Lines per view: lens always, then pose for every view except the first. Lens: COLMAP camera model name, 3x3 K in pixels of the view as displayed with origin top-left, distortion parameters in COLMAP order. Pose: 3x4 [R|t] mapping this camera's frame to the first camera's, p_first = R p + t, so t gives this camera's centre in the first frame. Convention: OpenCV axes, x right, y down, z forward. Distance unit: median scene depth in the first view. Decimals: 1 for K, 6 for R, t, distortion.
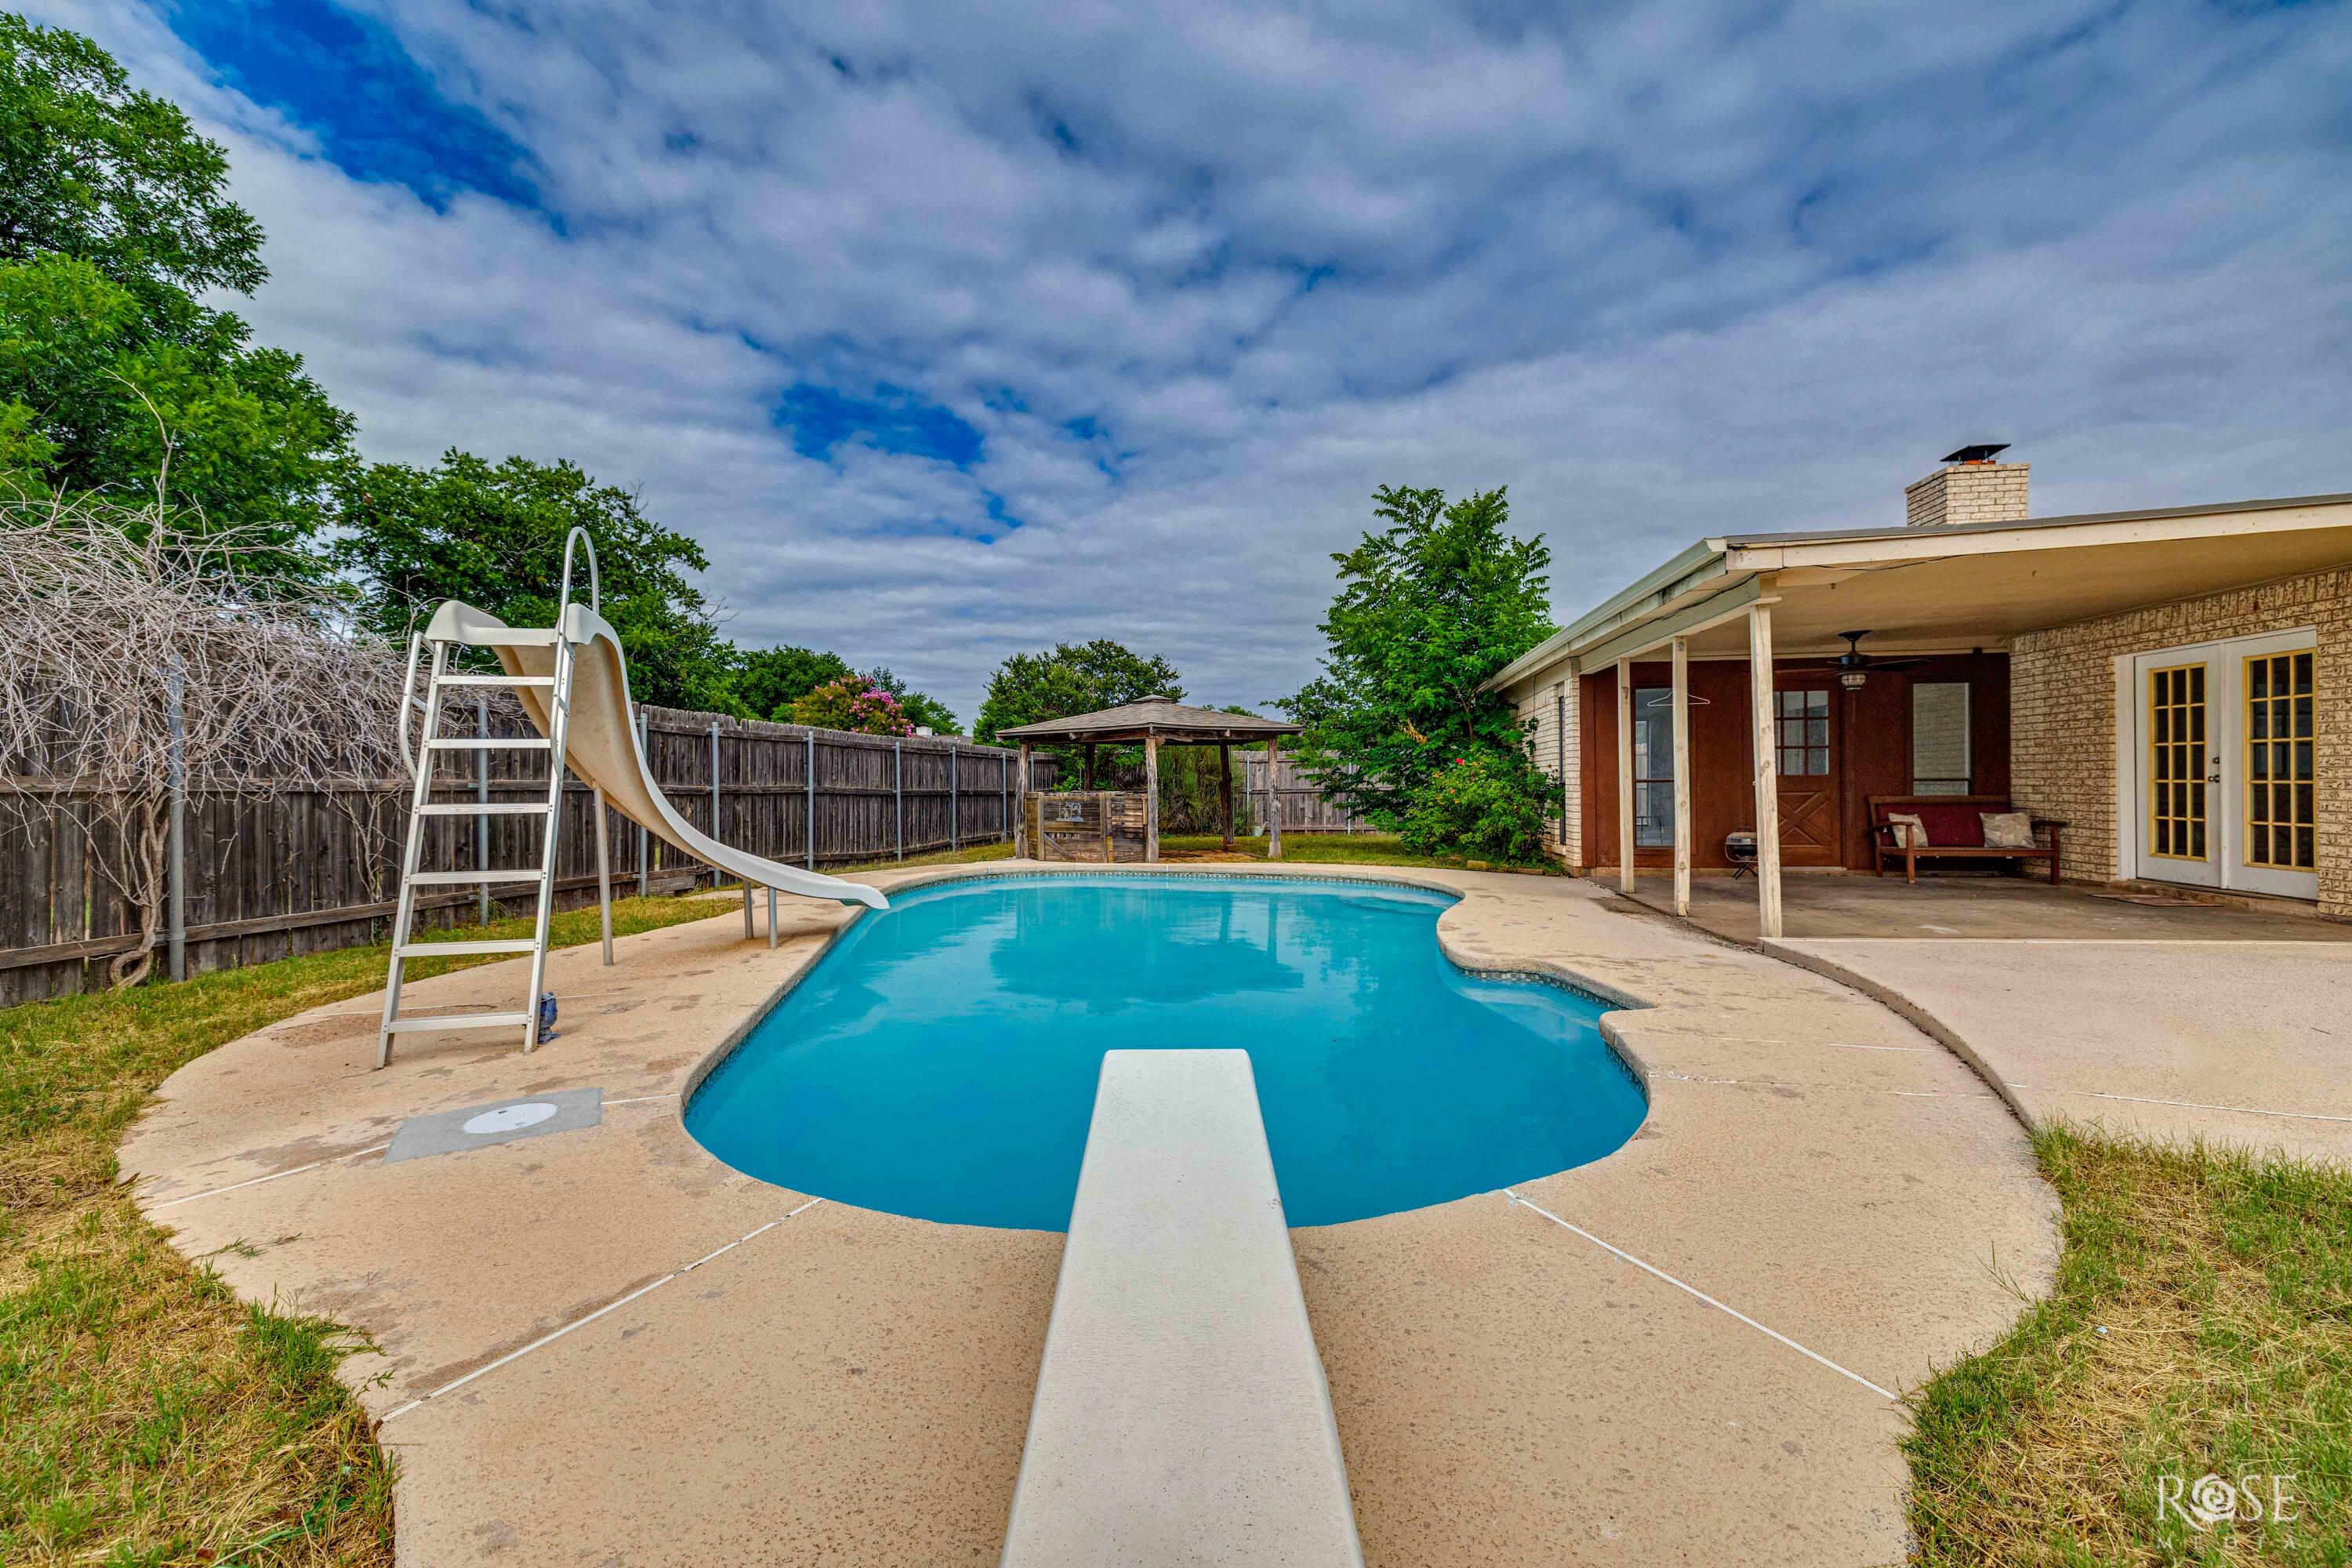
lens RADIAL K [[984.9, 0, 1146.6], [0, 984.9, 801.7], [0, 0, 1]] dist [0.001111, 0.000391]
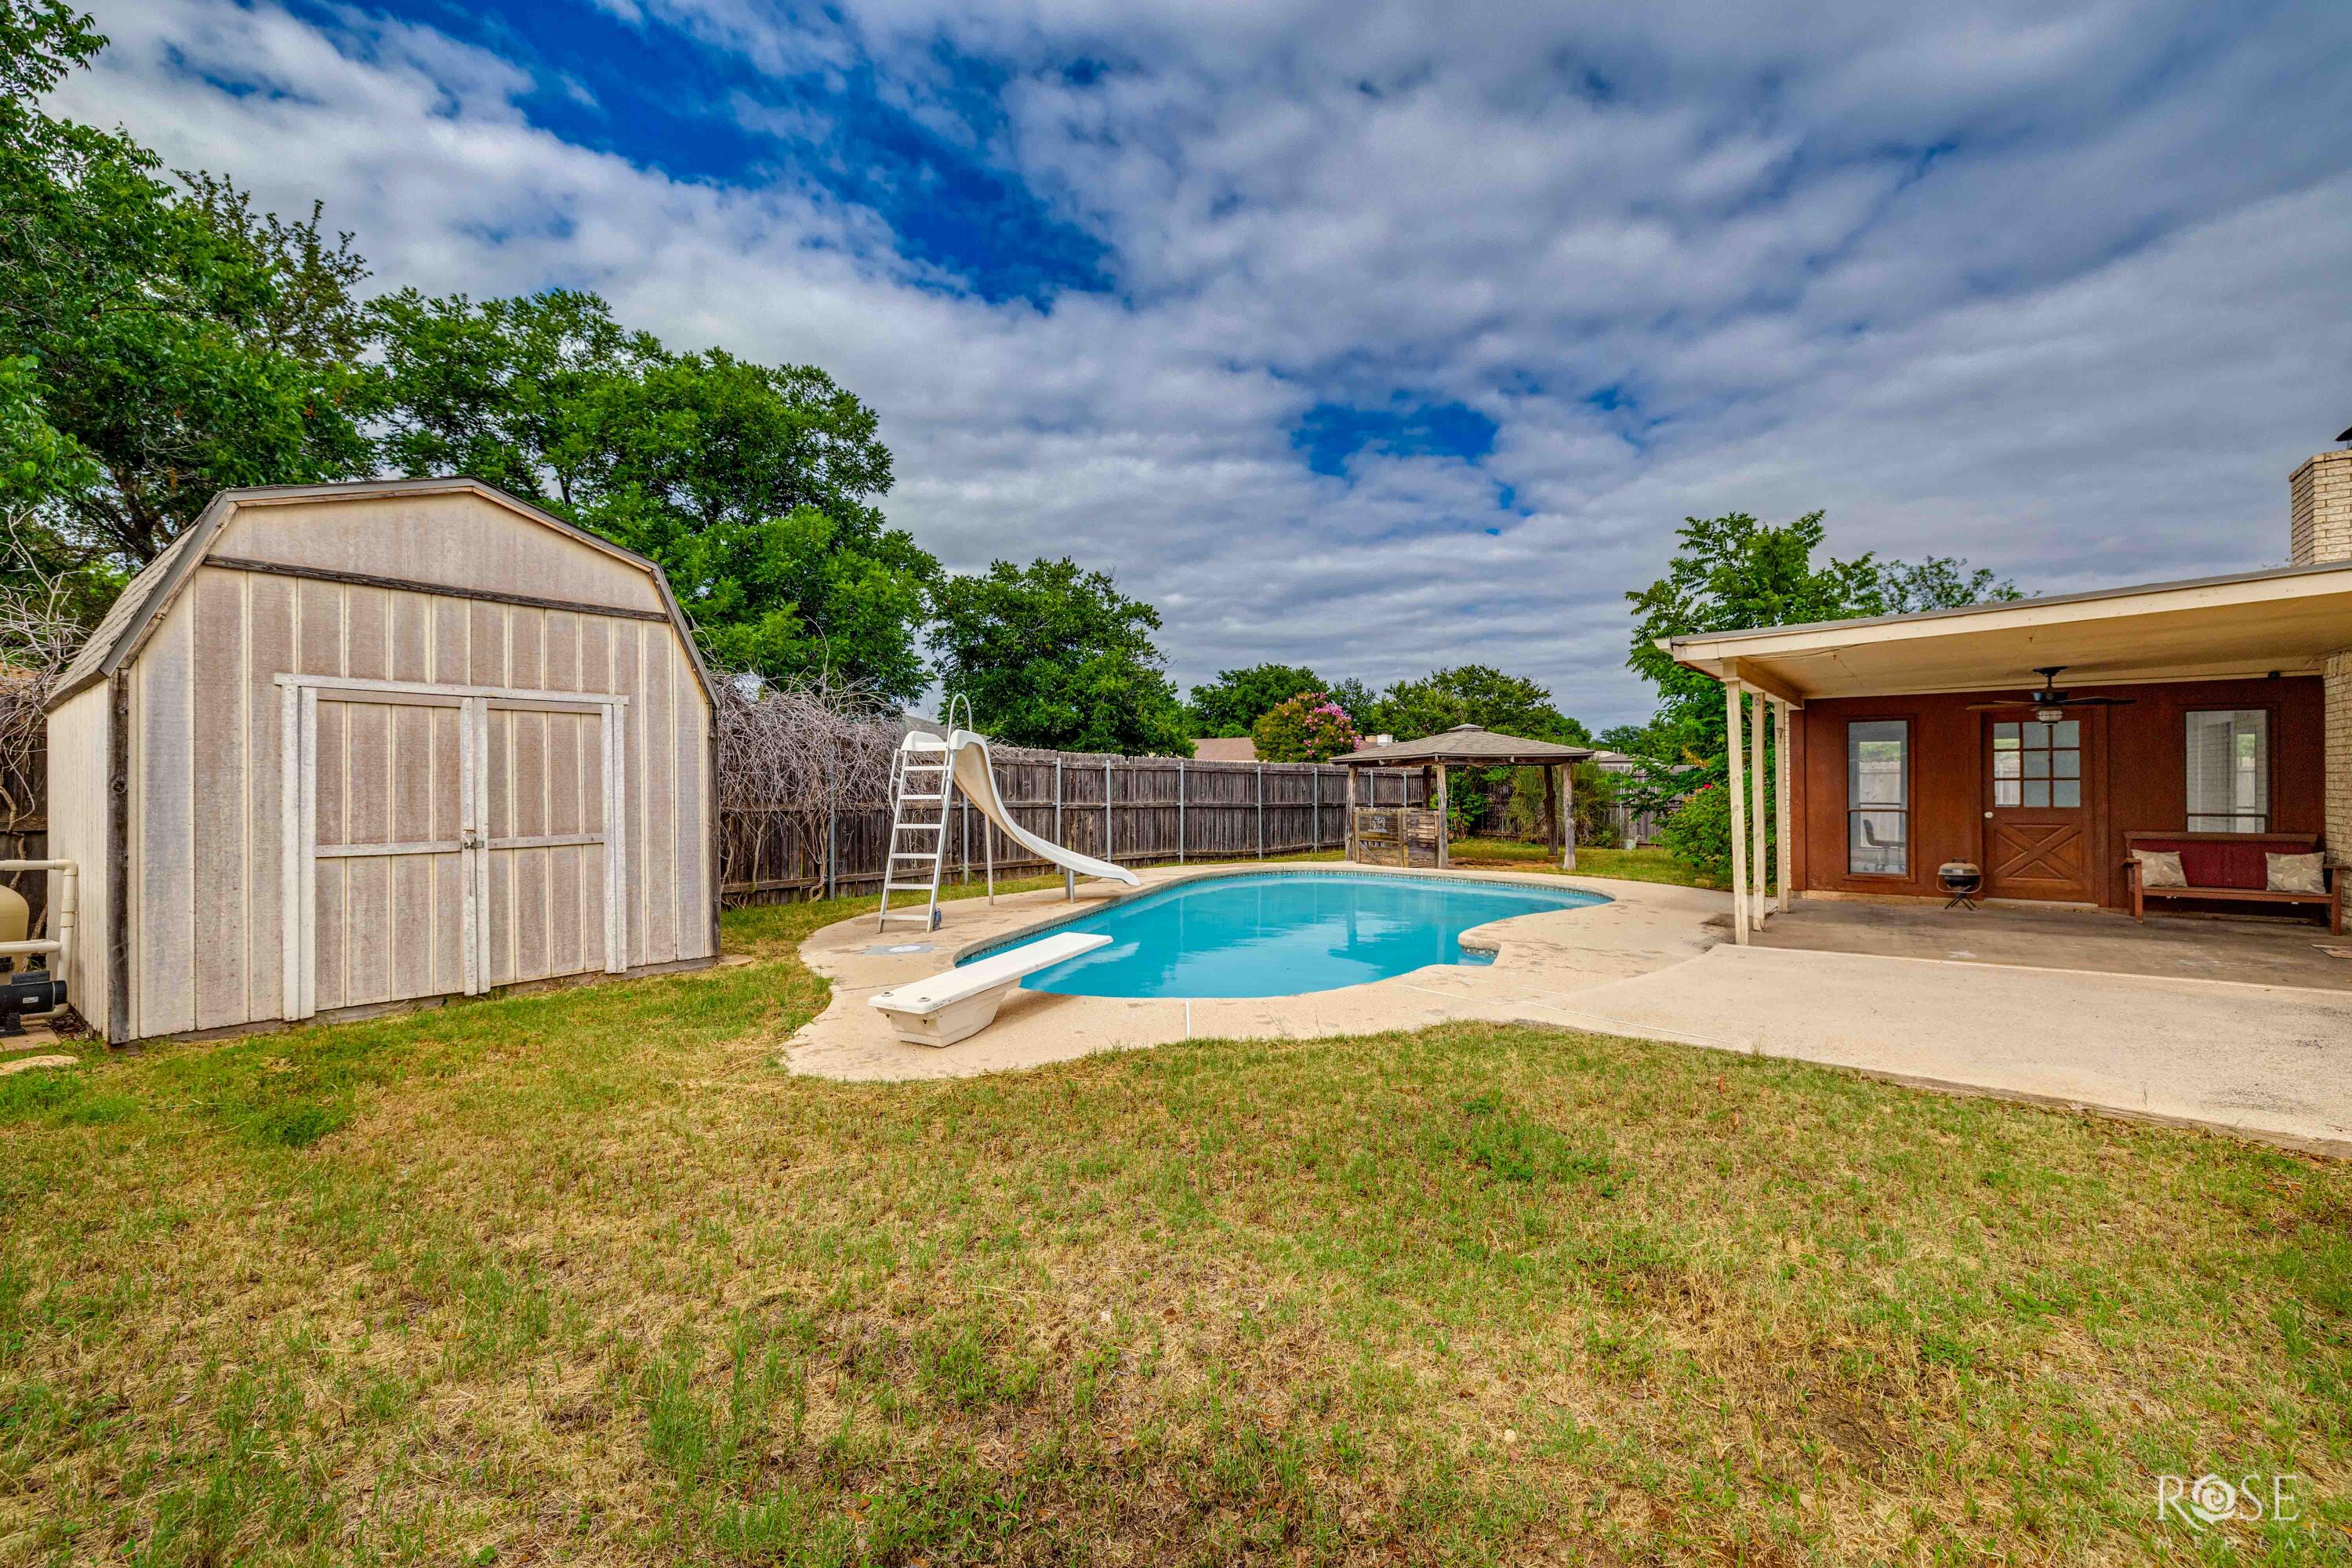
lens RADIAL K [[984.9, 0, 1167.4], [0, 984.9, 796.6], [0, 0, 1]] dist [0.001111, 0.000391]
pose [[0.884637, 0.010756, -0.466157, 0.196457], [-0.013009, 0.999914, -0.001617, -0.014088], [0.466099, 0.007495, 0.884701, -0.162383]]
